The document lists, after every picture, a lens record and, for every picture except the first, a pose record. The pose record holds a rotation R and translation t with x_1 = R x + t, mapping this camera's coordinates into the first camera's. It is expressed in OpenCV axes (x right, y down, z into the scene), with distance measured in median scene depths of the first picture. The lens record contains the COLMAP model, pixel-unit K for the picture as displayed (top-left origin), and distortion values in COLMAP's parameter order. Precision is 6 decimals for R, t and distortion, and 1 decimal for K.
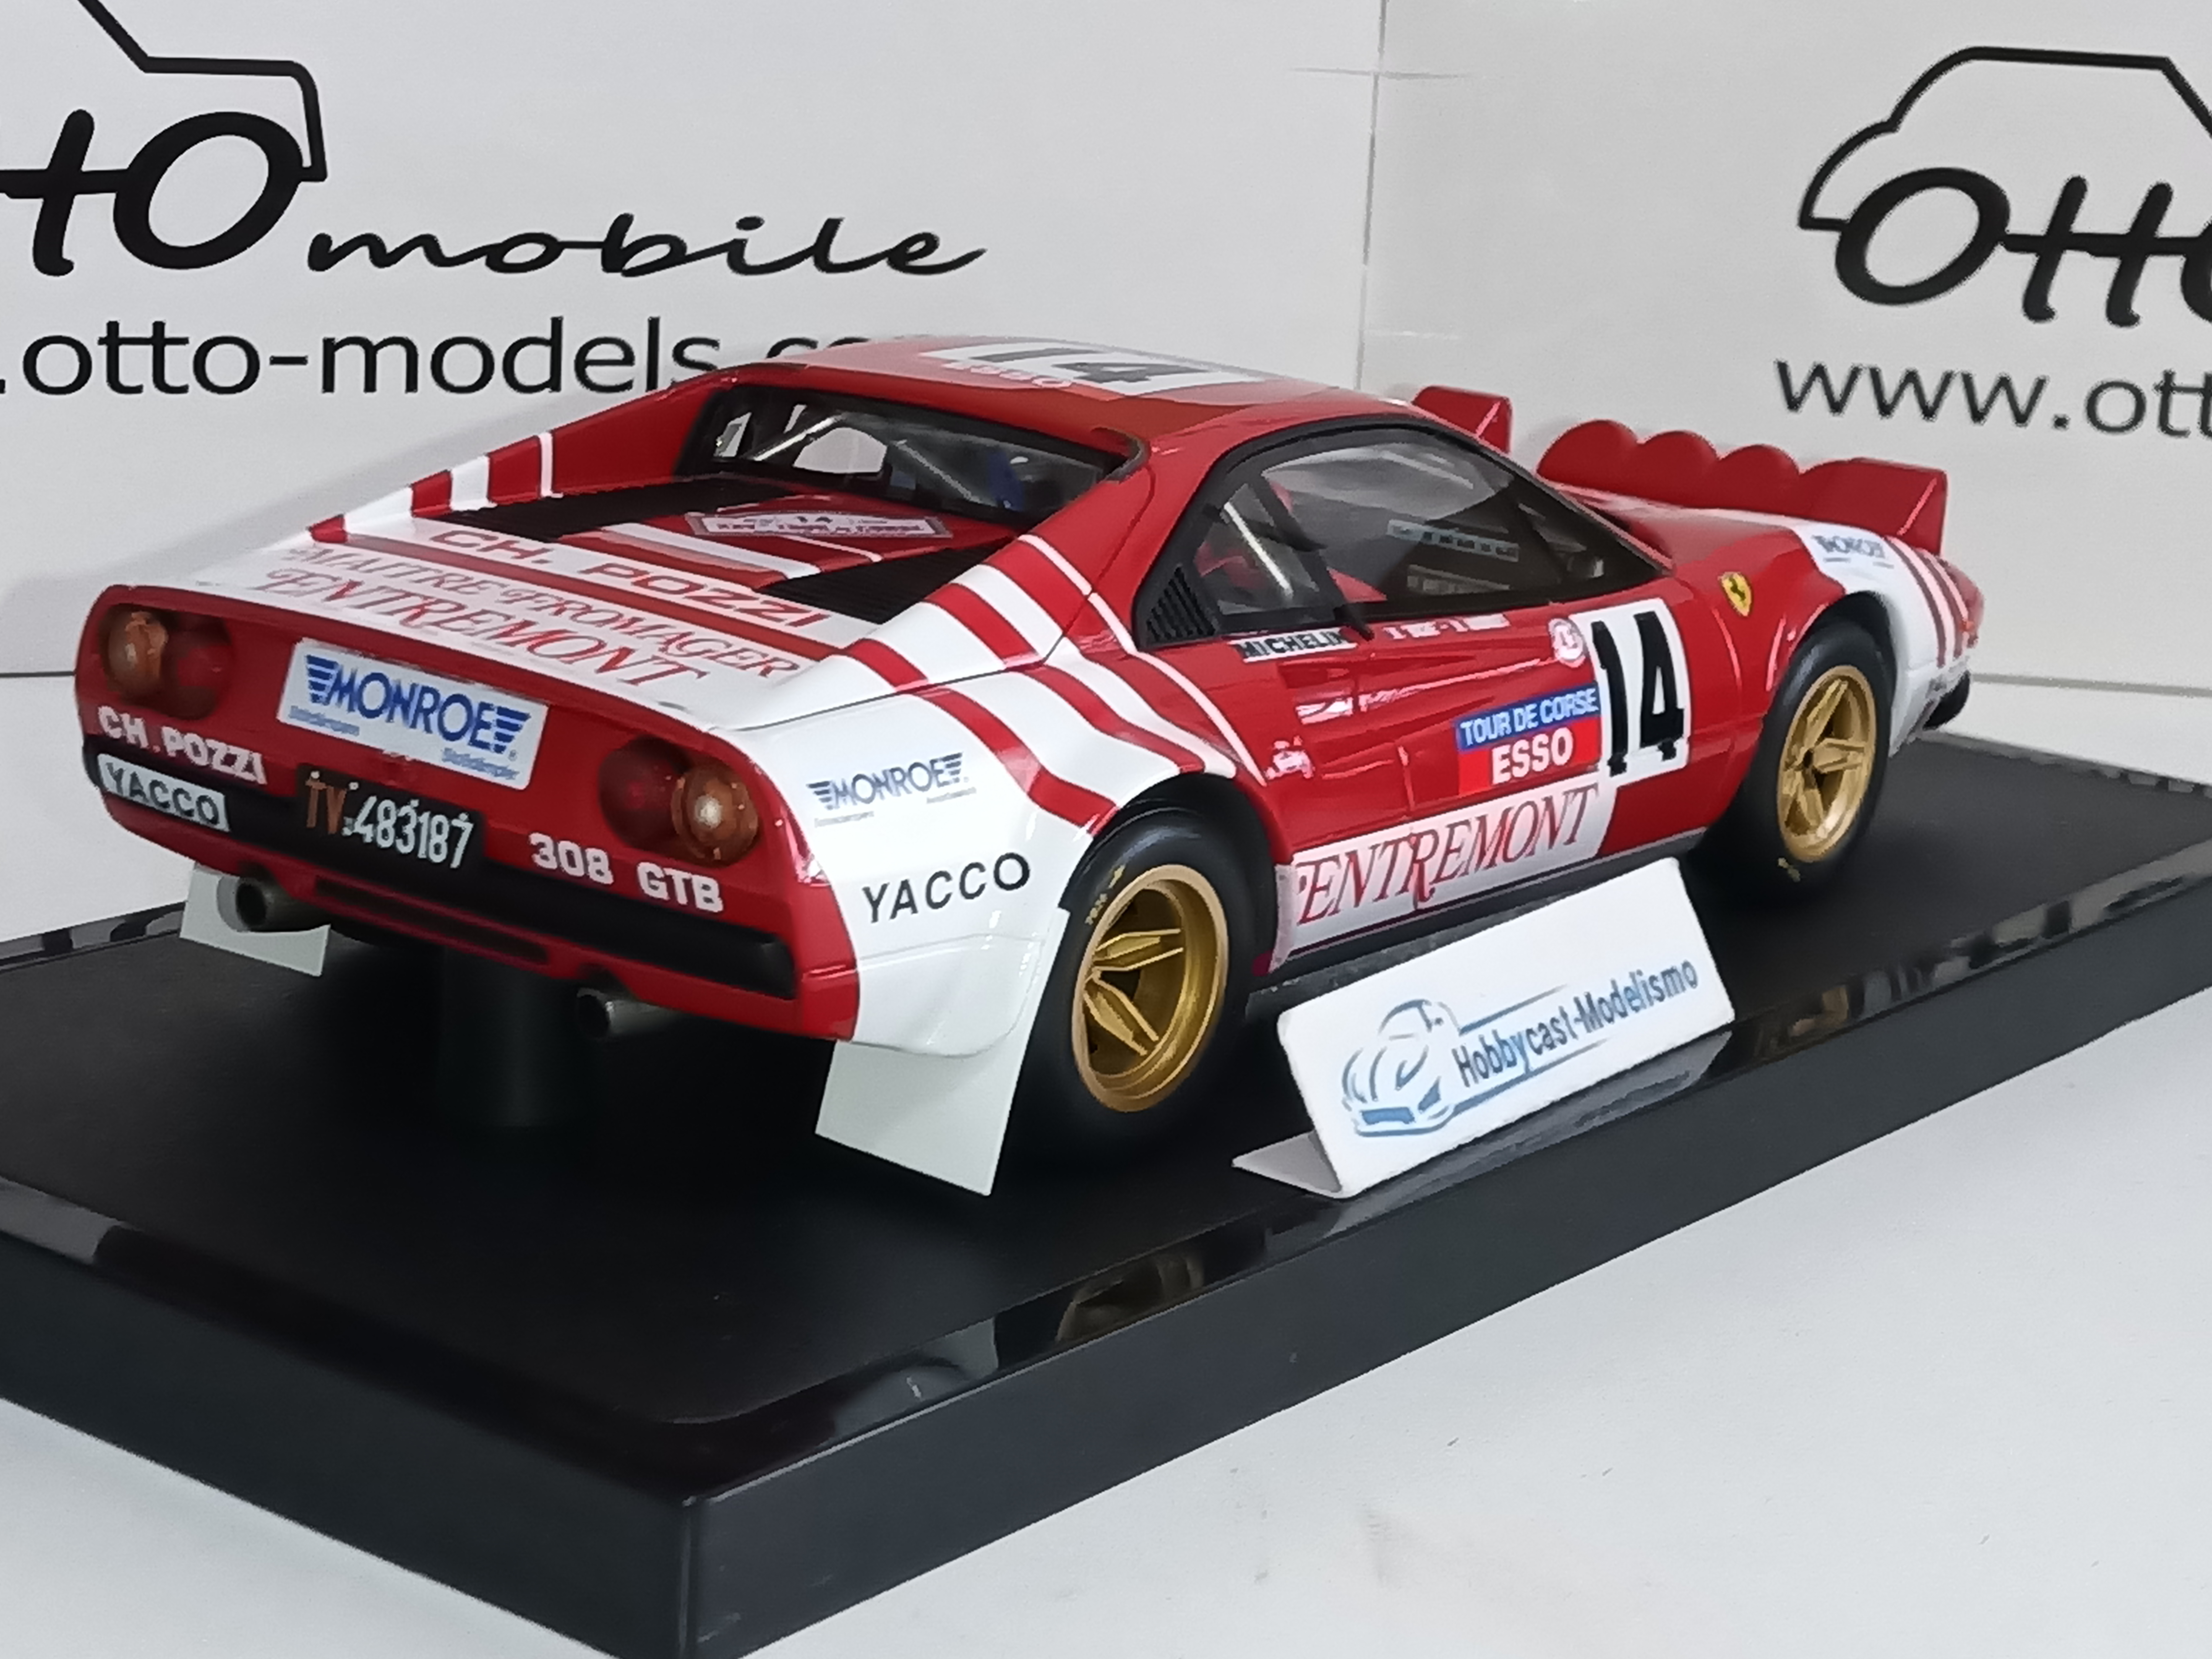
lens RADIAL K [[4295.4, 0, 1155.9], [0, 4295.4, 820.0], [0, 0, 1]] dist [0.220159, -1.342411]
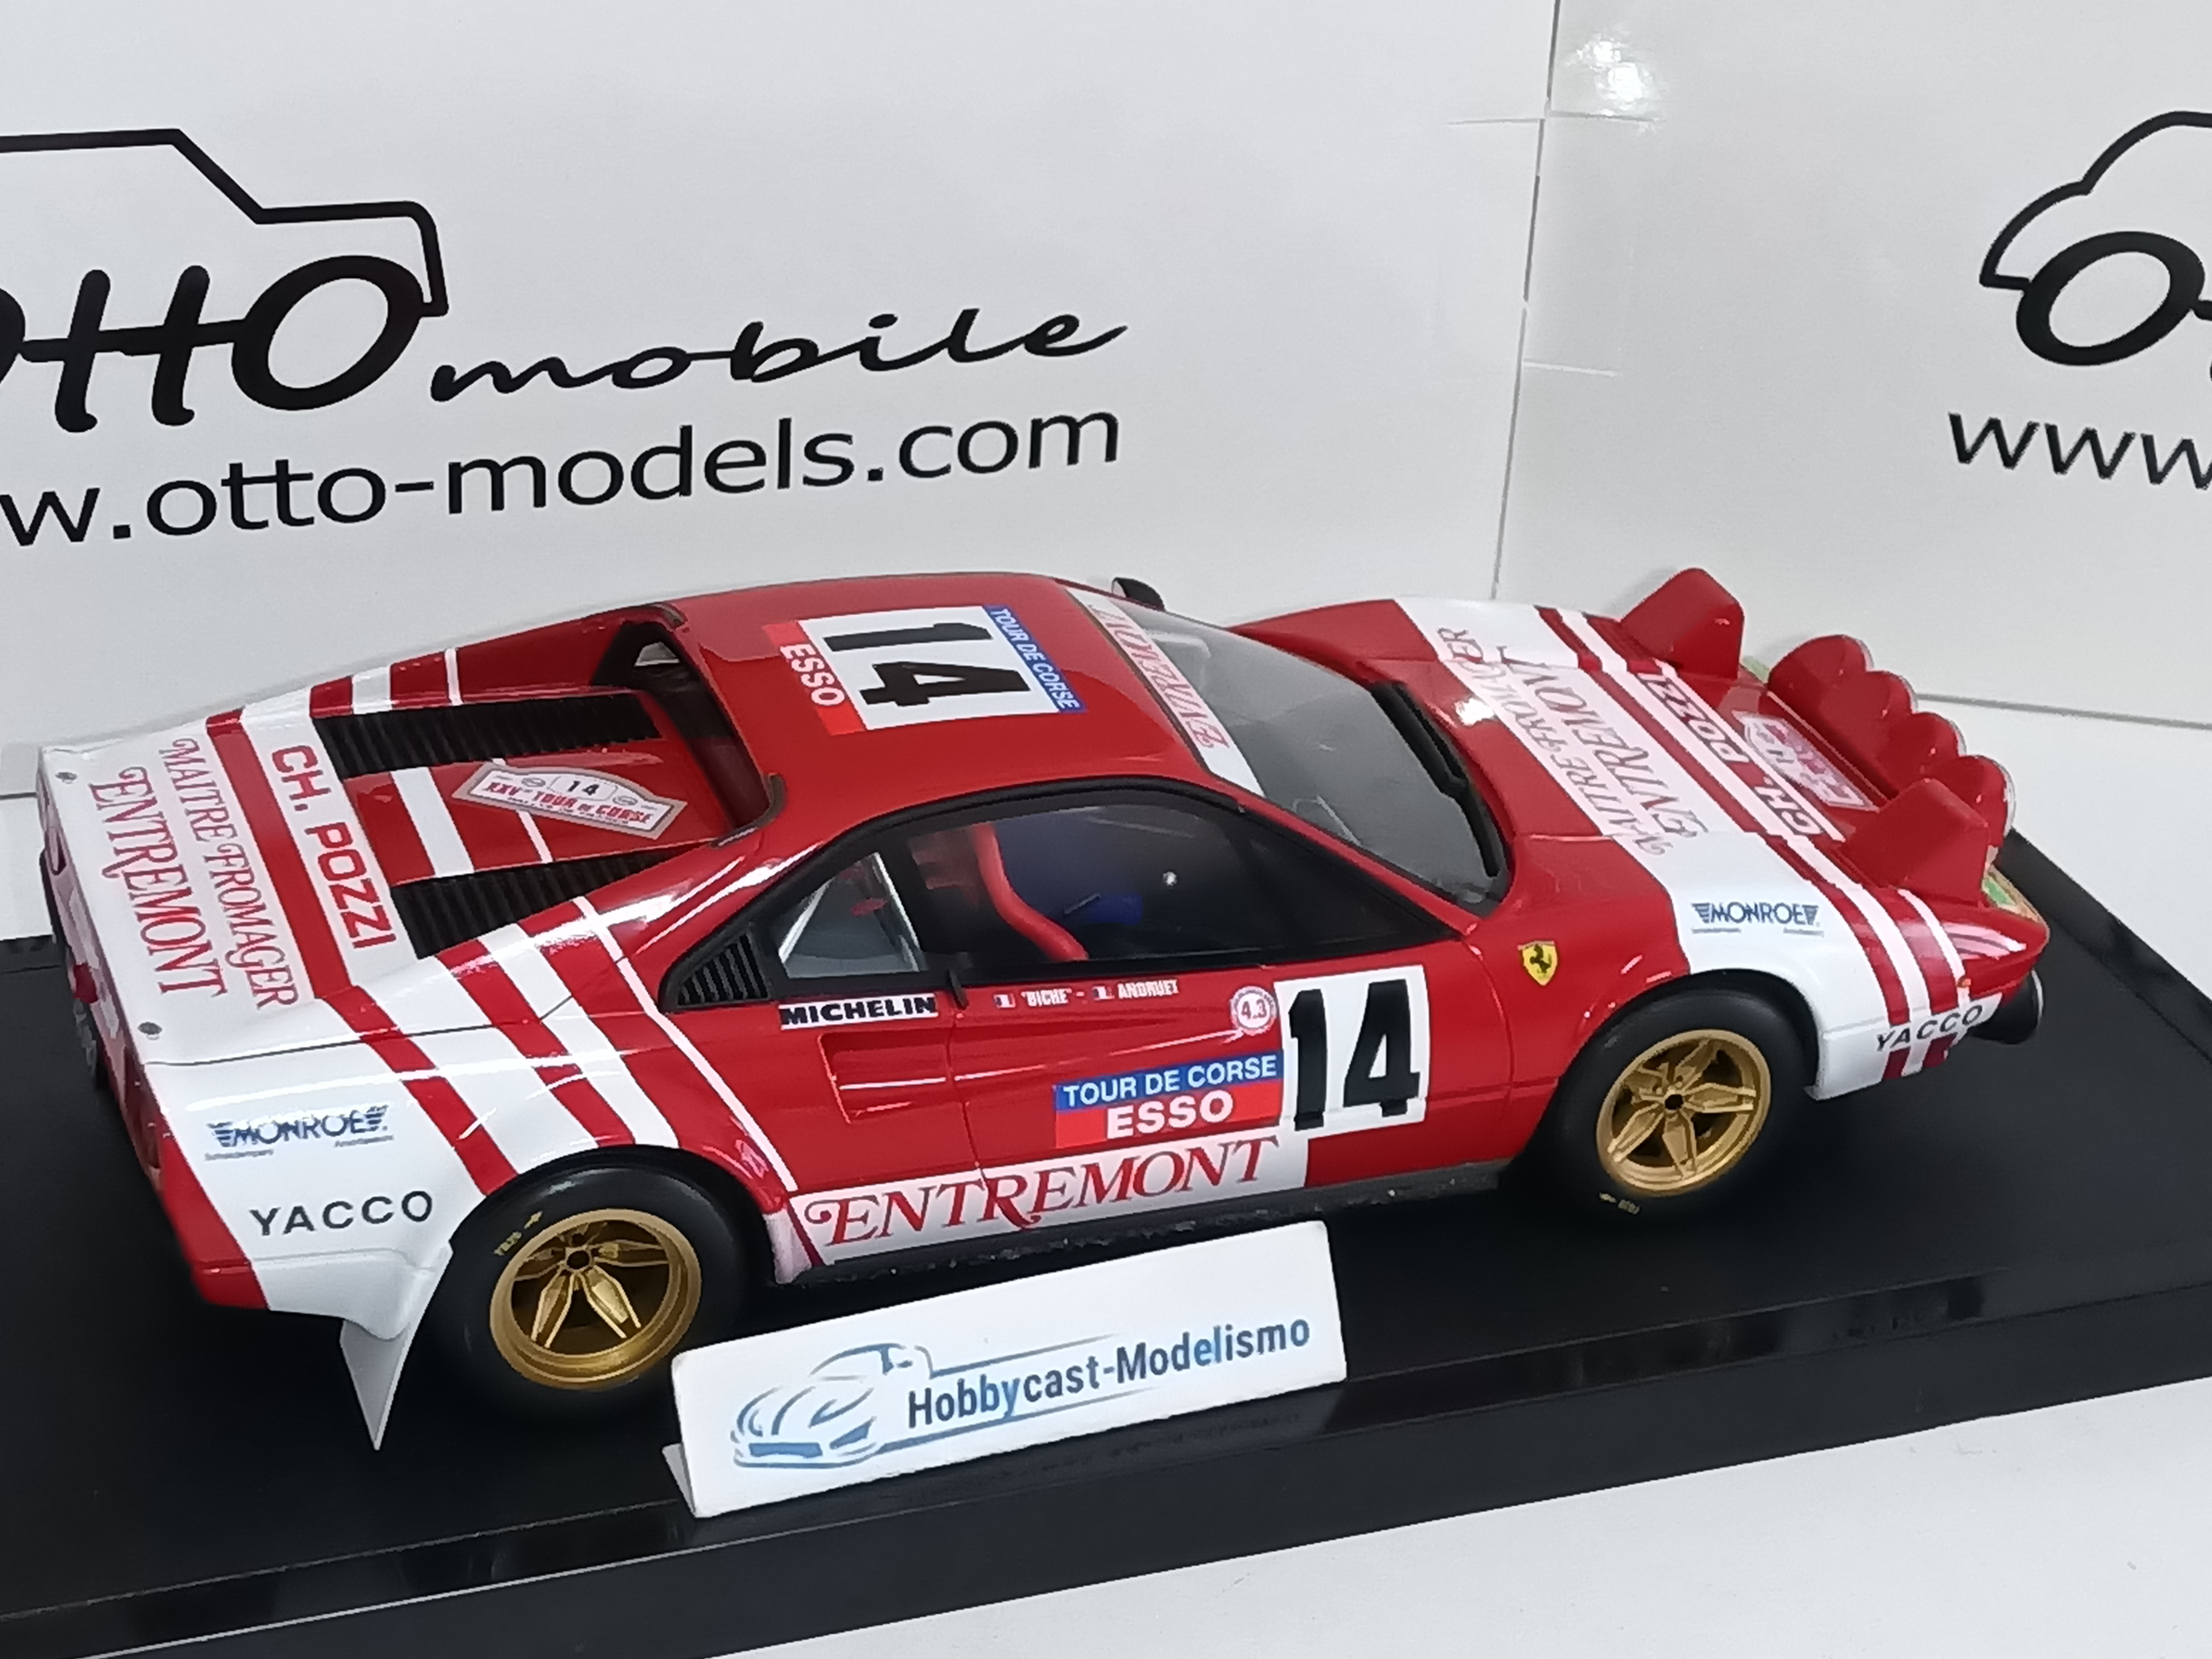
lens RADIAL K [[4295.4, 0, 1155.9], [0, 4295.4, 820.0], [0, 0, 1]] dist [0.220159, -1.342411]
pose [[0.849872, 0.240453, -0.468936, 0.638469], [-0.140414, 0.960992, 0.238283, -0.382503], [0.507939, -0.136664, 0.850483, 0.083925]]
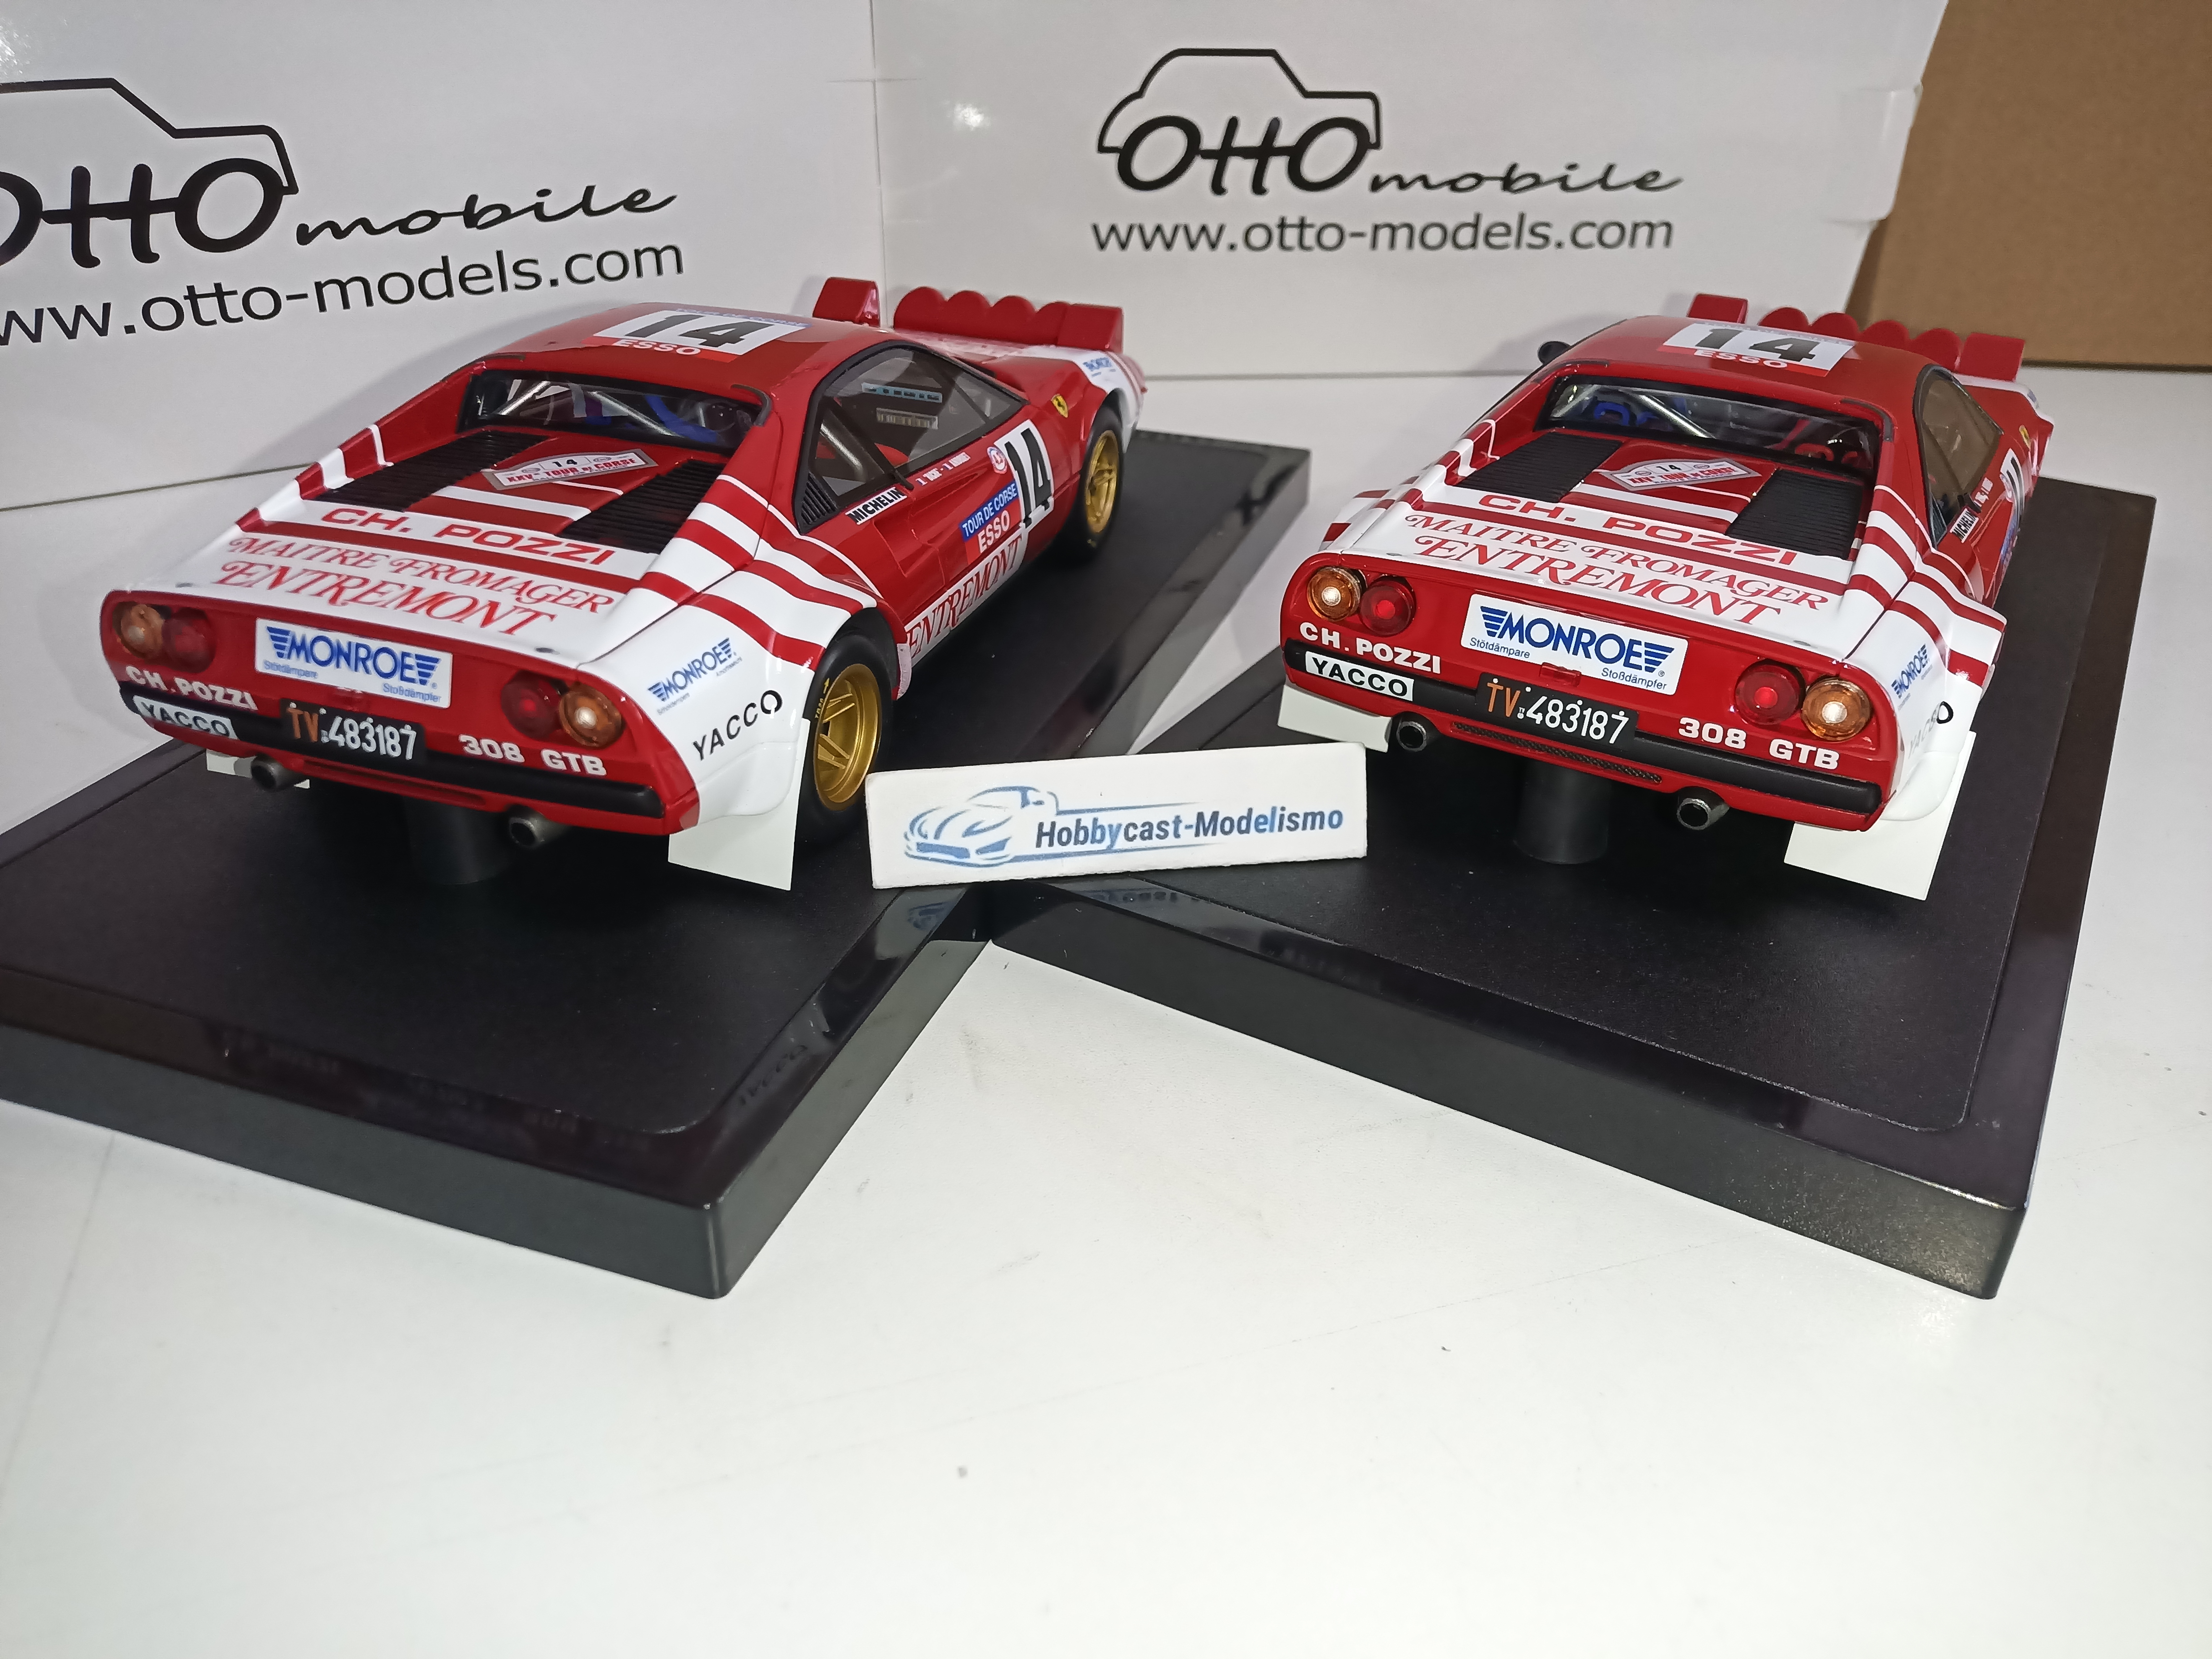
lens RADIAL K [[1703.6, 0, 1108.7], [0, 1703.6, 812.7], [0, 0, 1]] dist [0.099284, -0.241380]
pose [[0.946213, -0.191361, 0.260887, -0.083902], [0.114136, 0.951925, 0.284275, -0.110589], [-0.302744, -0.239209, 0.922565, 0.326901]]
